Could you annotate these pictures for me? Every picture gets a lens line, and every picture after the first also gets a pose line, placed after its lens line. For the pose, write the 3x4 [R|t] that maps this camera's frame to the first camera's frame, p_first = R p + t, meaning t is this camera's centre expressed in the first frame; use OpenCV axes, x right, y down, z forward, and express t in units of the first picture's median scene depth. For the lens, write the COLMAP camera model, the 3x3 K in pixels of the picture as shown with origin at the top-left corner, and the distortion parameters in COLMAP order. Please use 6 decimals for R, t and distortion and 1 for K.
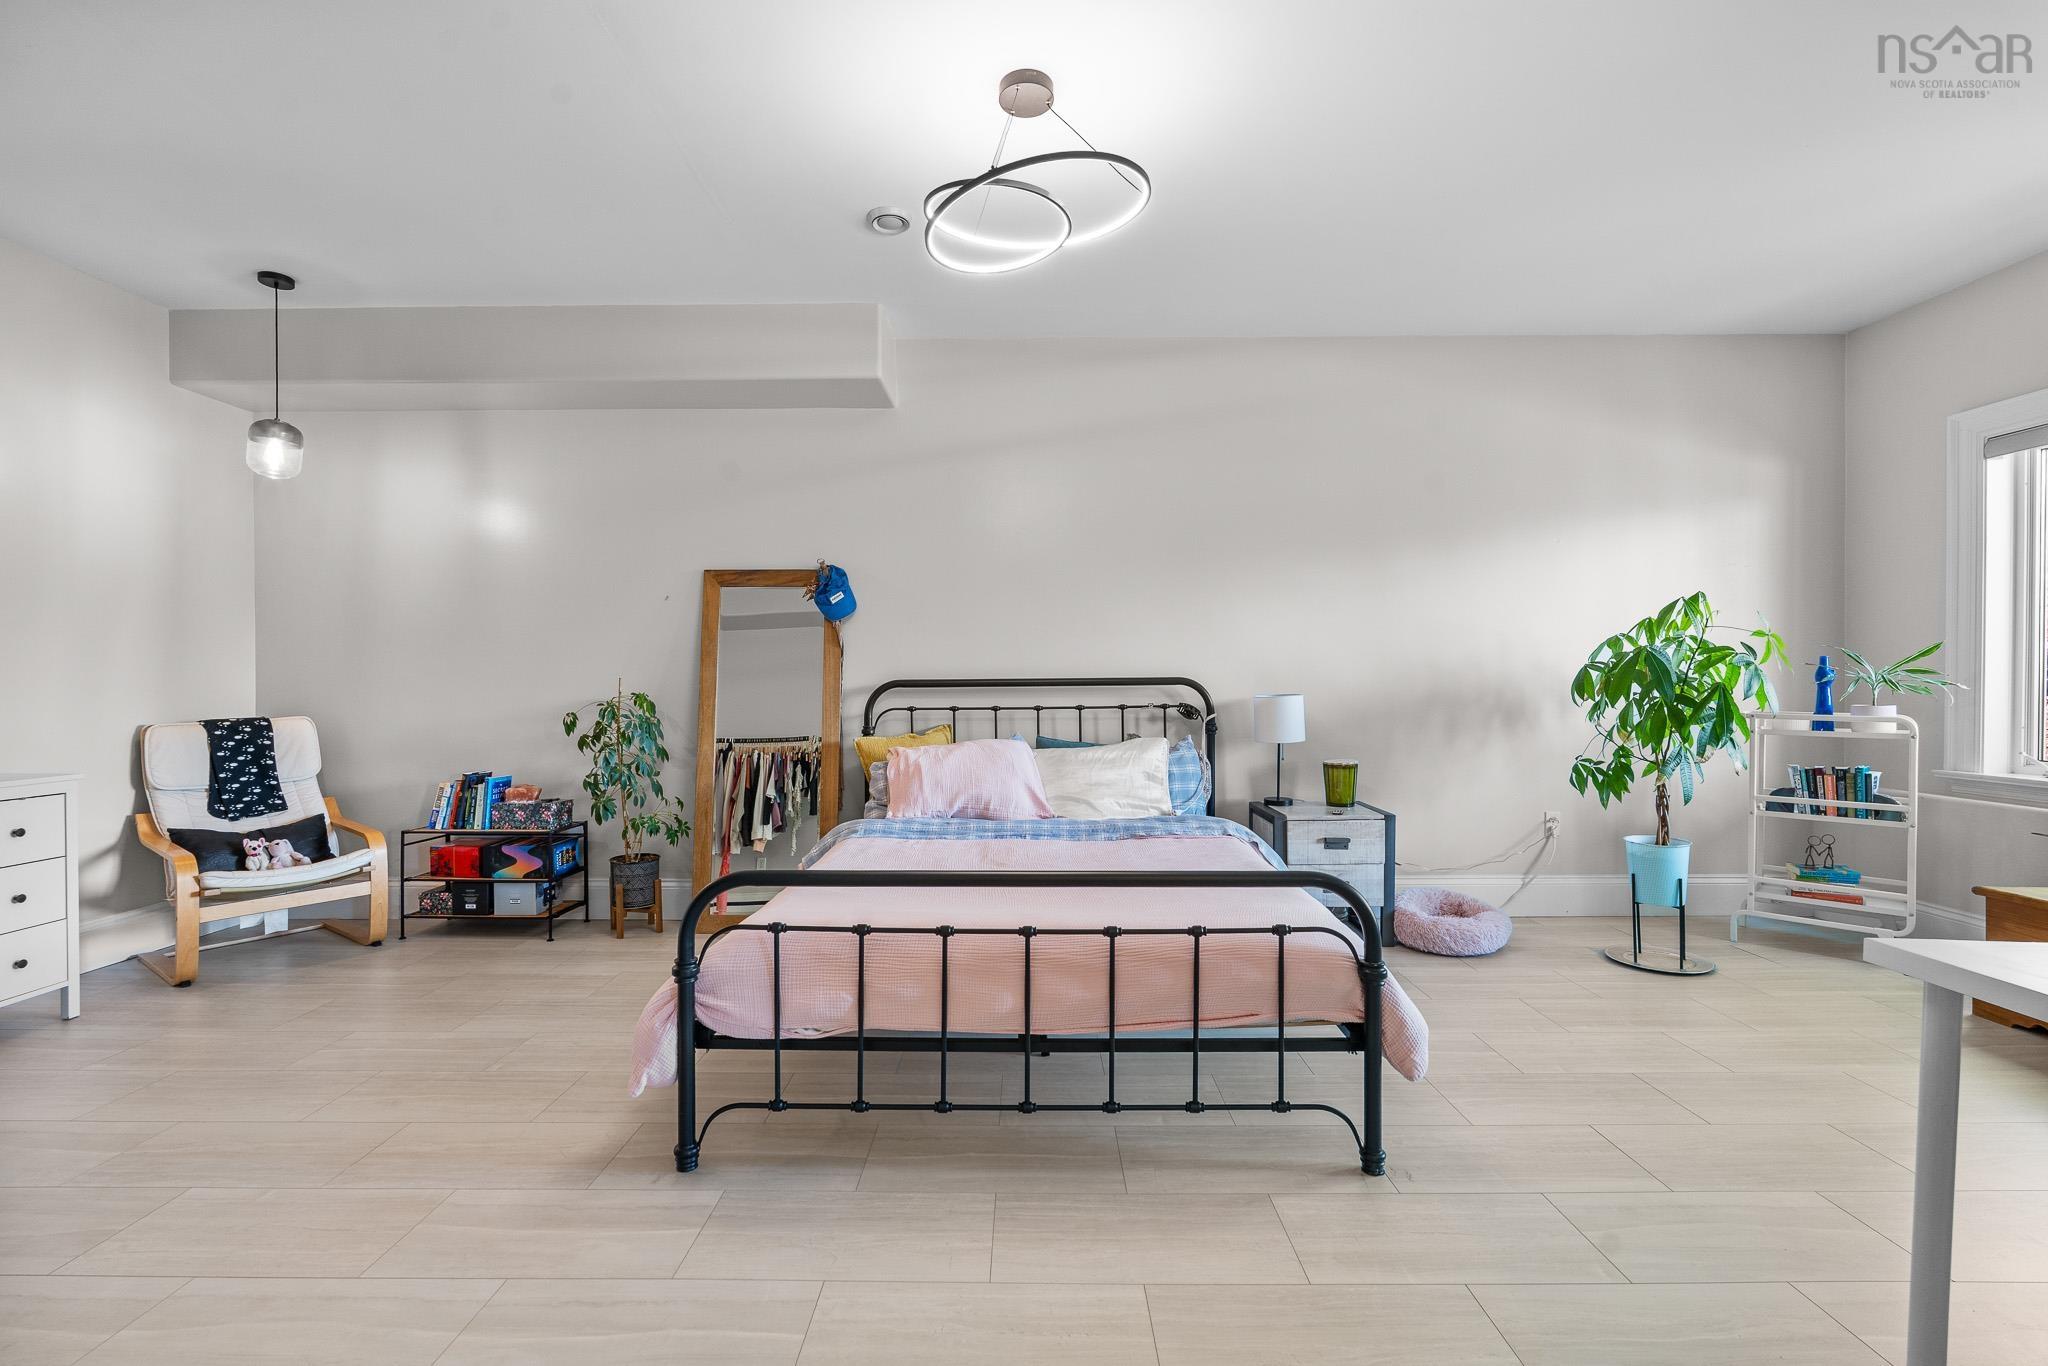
lens RADIAL K [[904.5, 0, 1021.6], [0, 904.5, 691.4], [0, 0, 1]] dist [-0.002144, 0.001340]
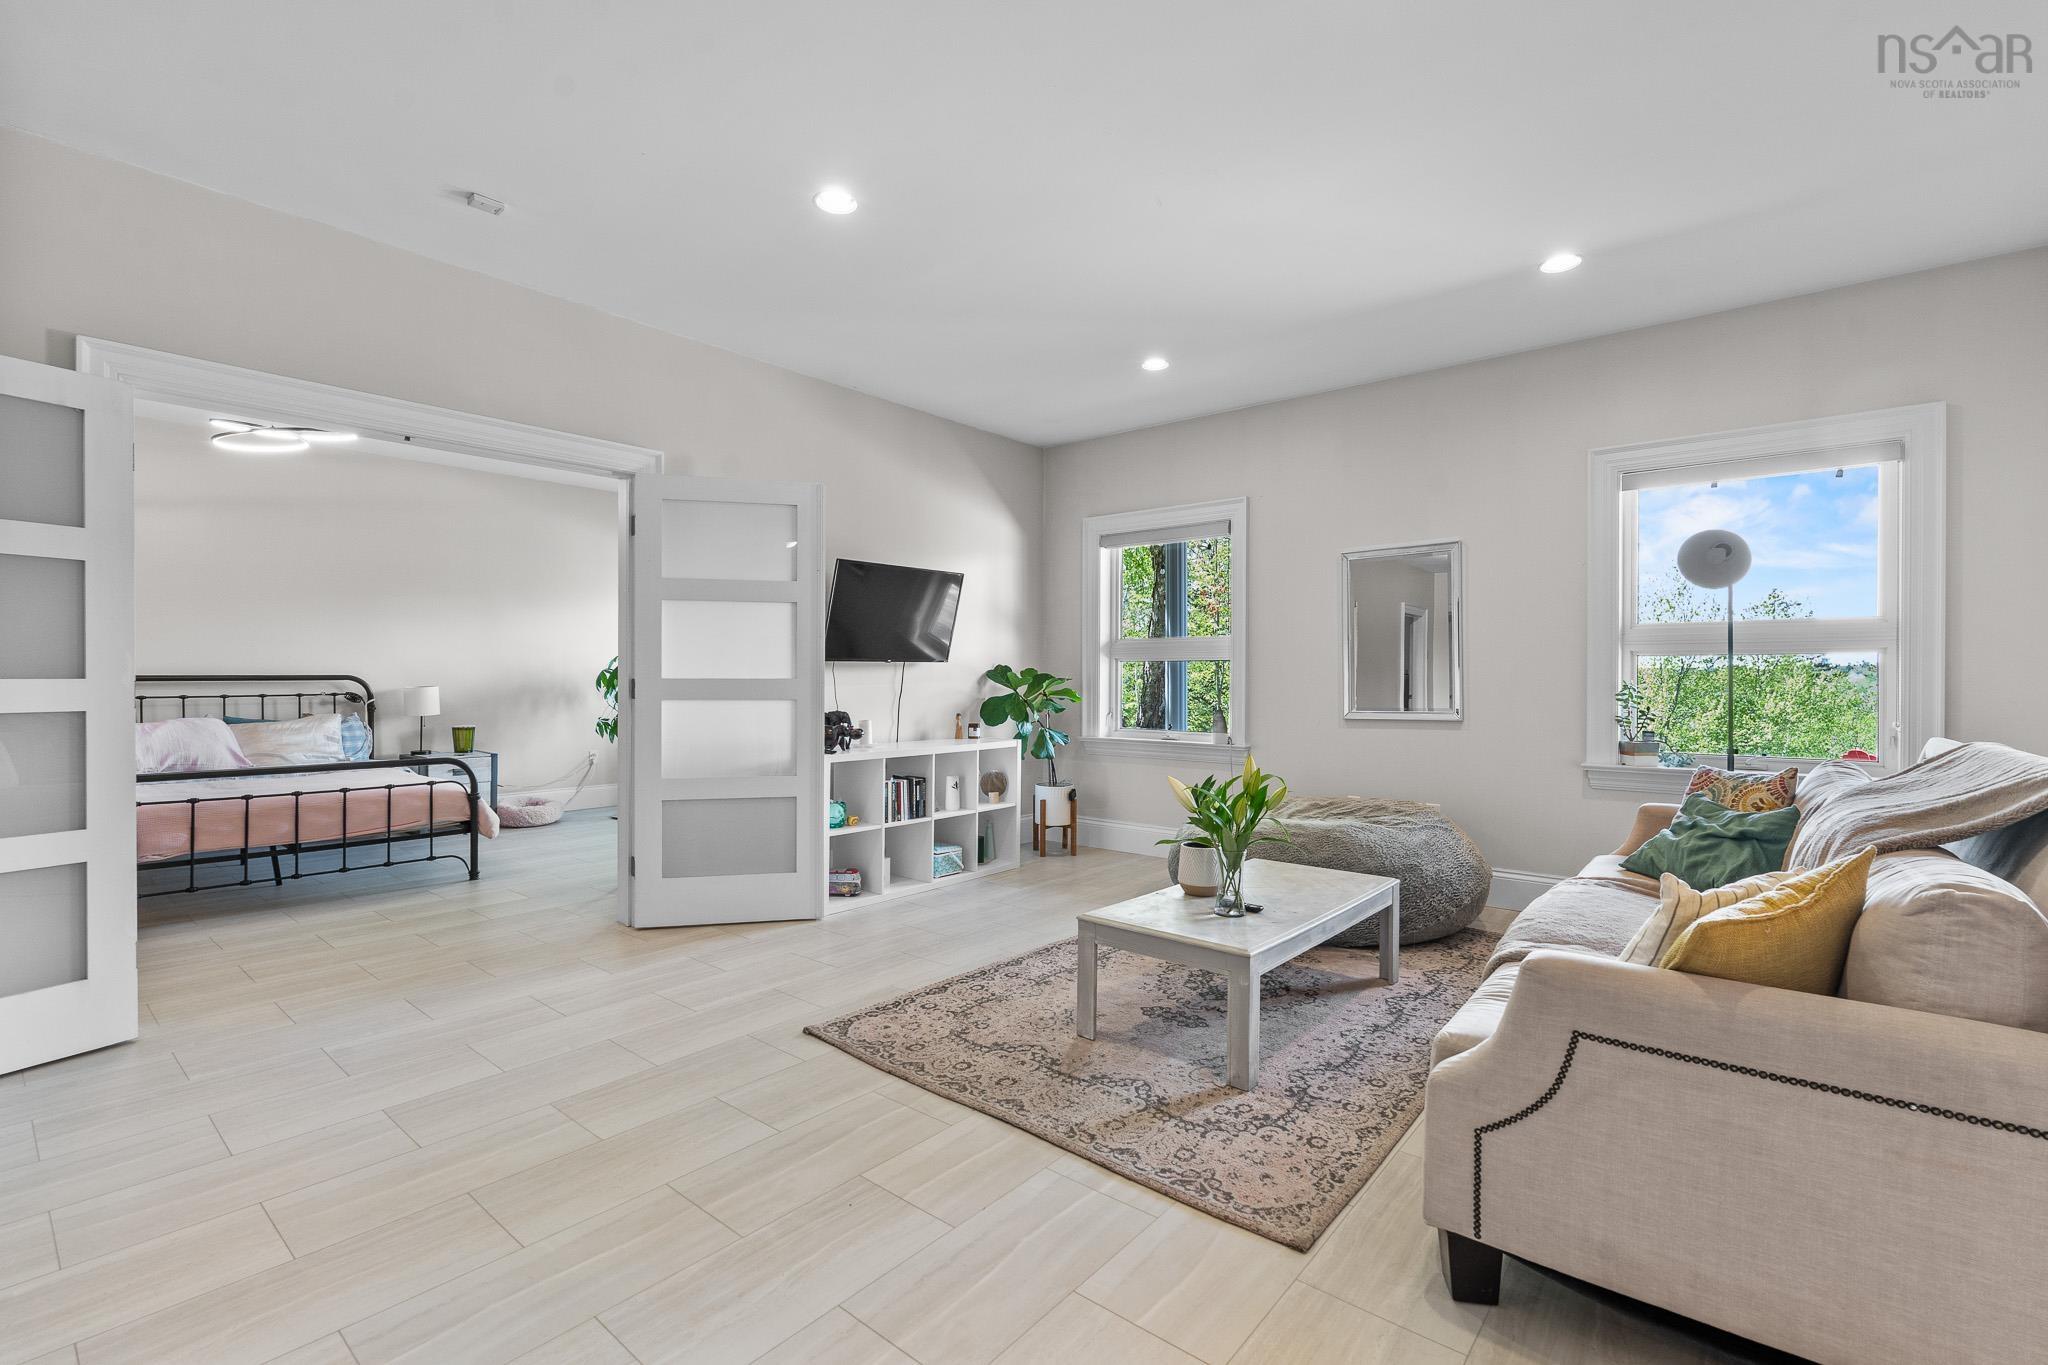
lens RADIAL K [[904.5, 0, 1019.8], [0, 904.5, 687.3], [0, 0, 1]] dist [-0.002144, 0.001340]
pose [[0.636804, -0.001015, 0.771025, -0.288248], [0.002533, 0.999996, -0.000776, 0.009070], [-0.771022, 0.002447, 0.636804, -0.878912]]
